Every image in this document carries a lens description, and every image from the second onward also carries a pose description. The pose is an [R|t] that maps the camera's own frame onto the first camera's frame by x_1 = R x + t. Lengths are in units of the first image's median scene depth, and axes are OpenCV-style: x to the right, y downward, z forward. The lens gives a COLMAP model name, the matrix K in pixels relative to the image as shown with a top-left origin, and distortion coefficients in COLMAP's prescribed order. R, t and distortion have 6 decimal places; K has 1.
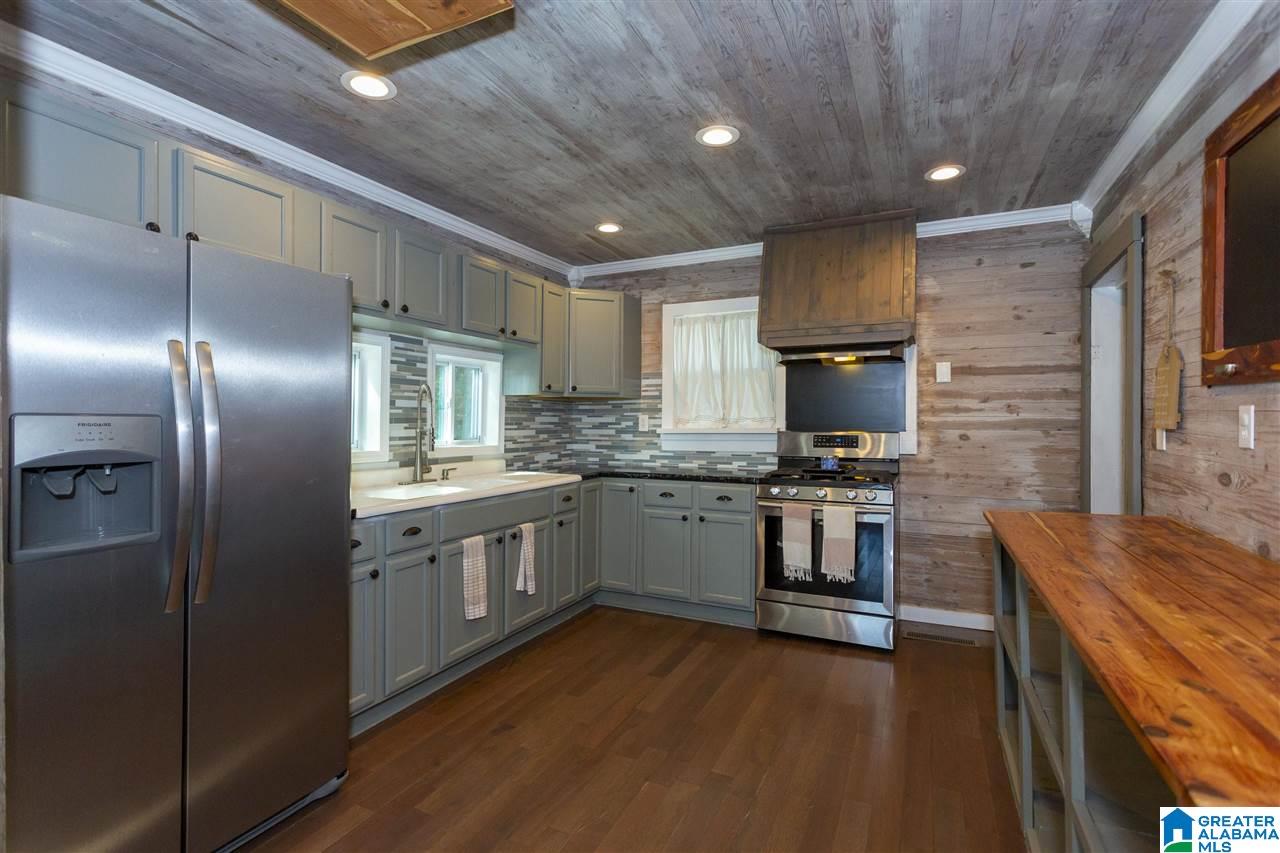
lens RADIAL K [[609.2, 0, 636.8], [0, 609.2, 422.5], [0, 0, 1]] dist [0.008656, 0.000358]
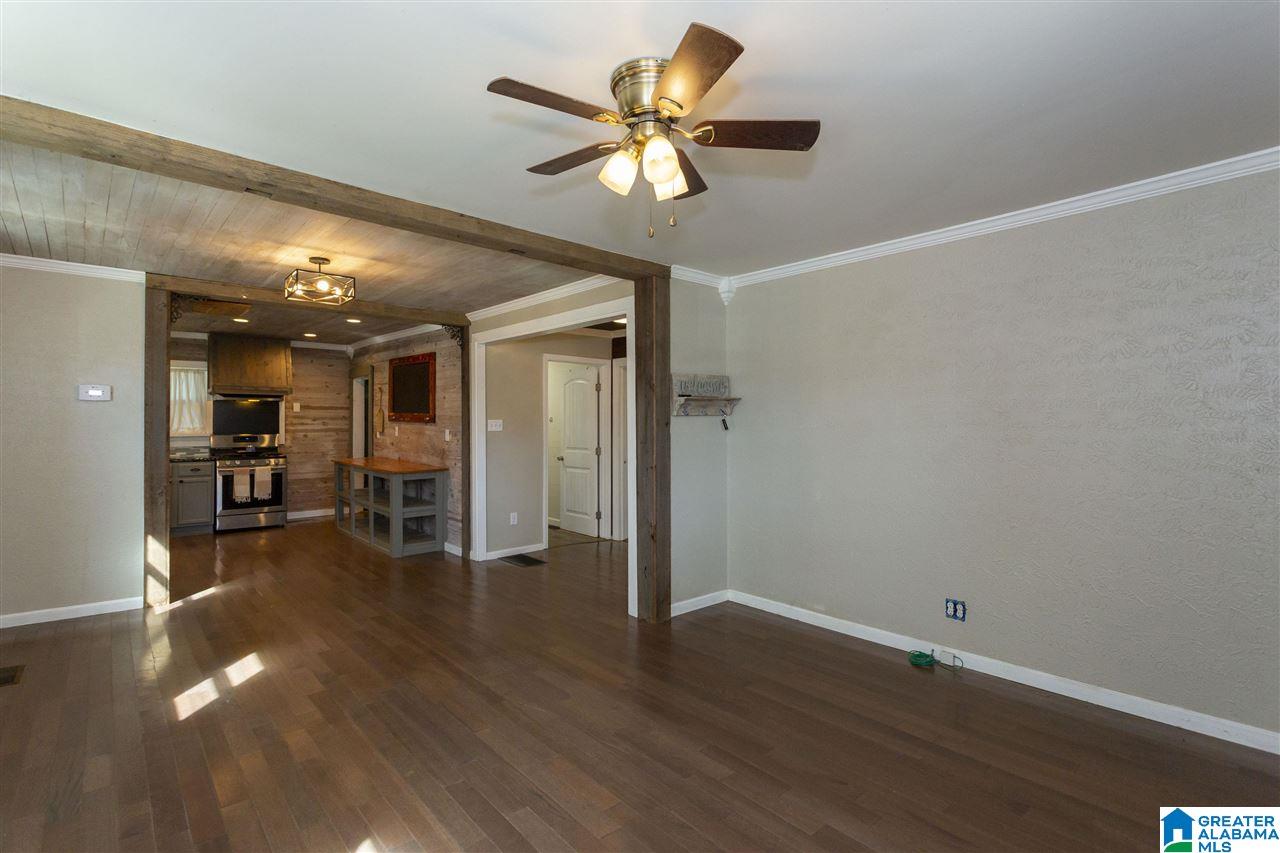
lens RADIAL K [[609.2, 0, 634.2], [0, 609.2, 421.1], [0, 0, 1]] dist [0.008656, 0.000358]
pose [[0.403055, -0.000506, 0.915176, -1.090382], [-0.000407, 1.000000, 0.000732, -0.034103], [-0.915176, -0.000668, 0.403055, -1.086437]]
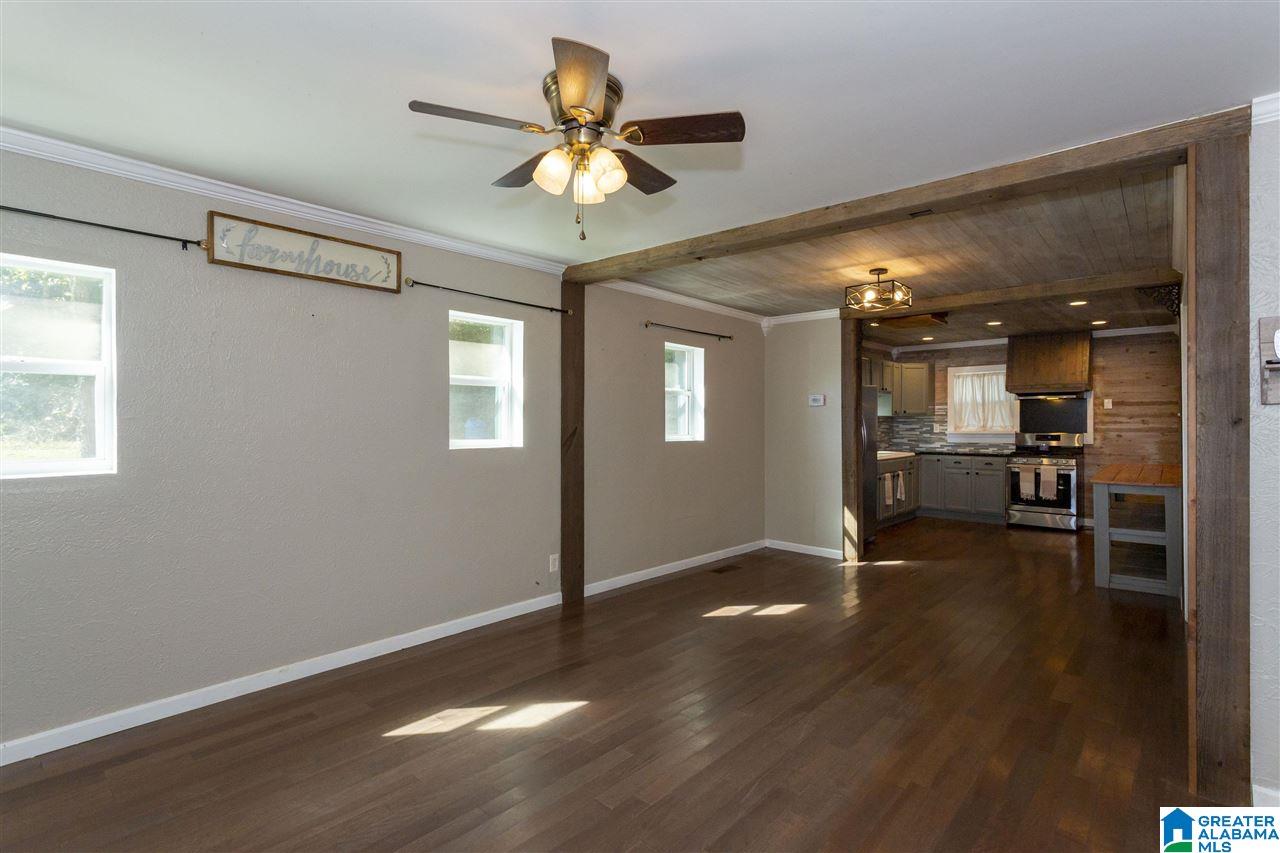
lens RADIAL K [[609.2, 0, 658.7], [0, 609.2, 423.1], [0, 0, 1]] dist [0.008656, 0.000358]
pose [[0.962011, -0.003865, -0.272983, -0.387976], [0.004739, 0.999986, 0.002545, -0.030785], [0.272969, -0.003742, 0.962016, -1.393291]]
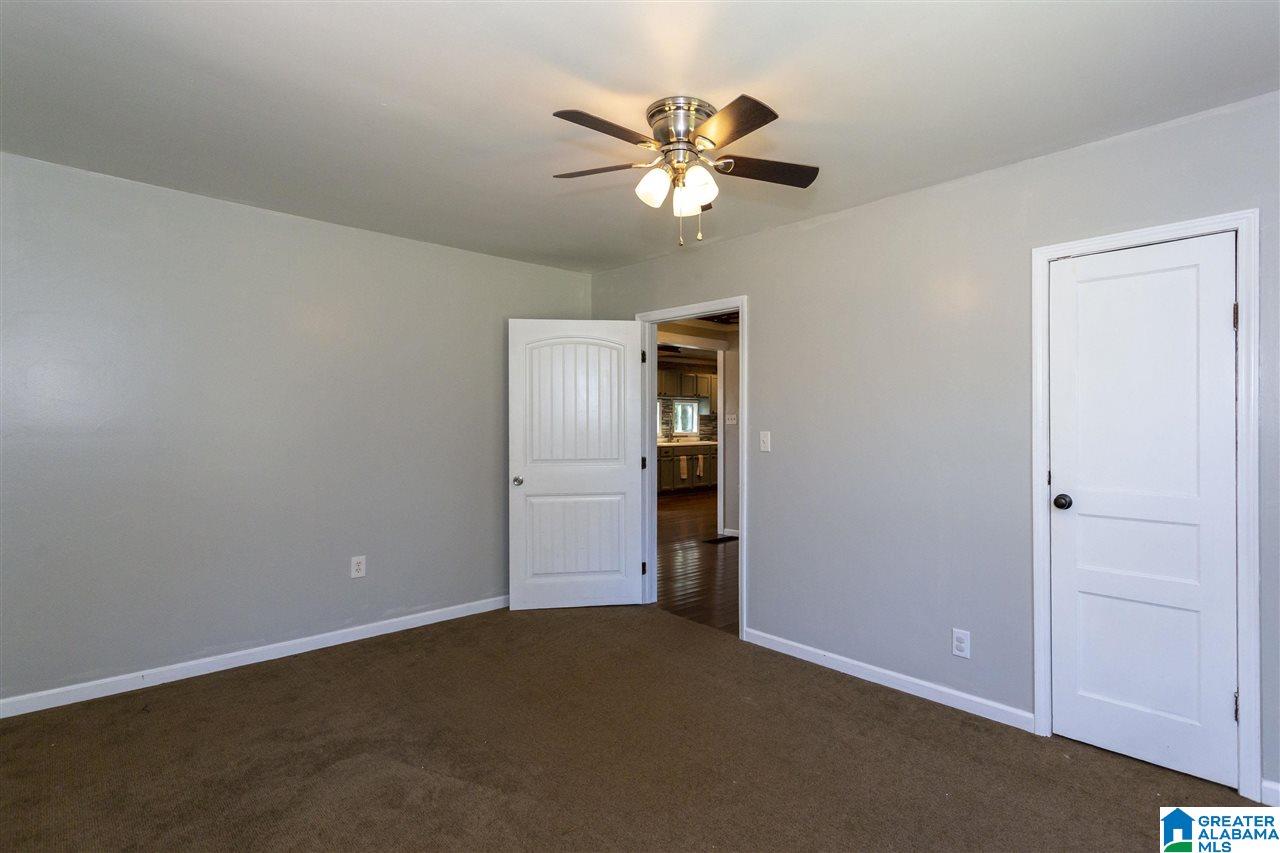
lens RADIAL K [[609.2, 0, 630.4], [0, 609.2, 425.1], [0, 0, 1]] dist [0.008656, 0.000358]
pose [[0.902764, -0.004097, -0.430117, 0.806742], [0.006547, 0.999970, 0.004215, -0.010891], [0.430087, -0.006621, 0.902763, -1.923286]]
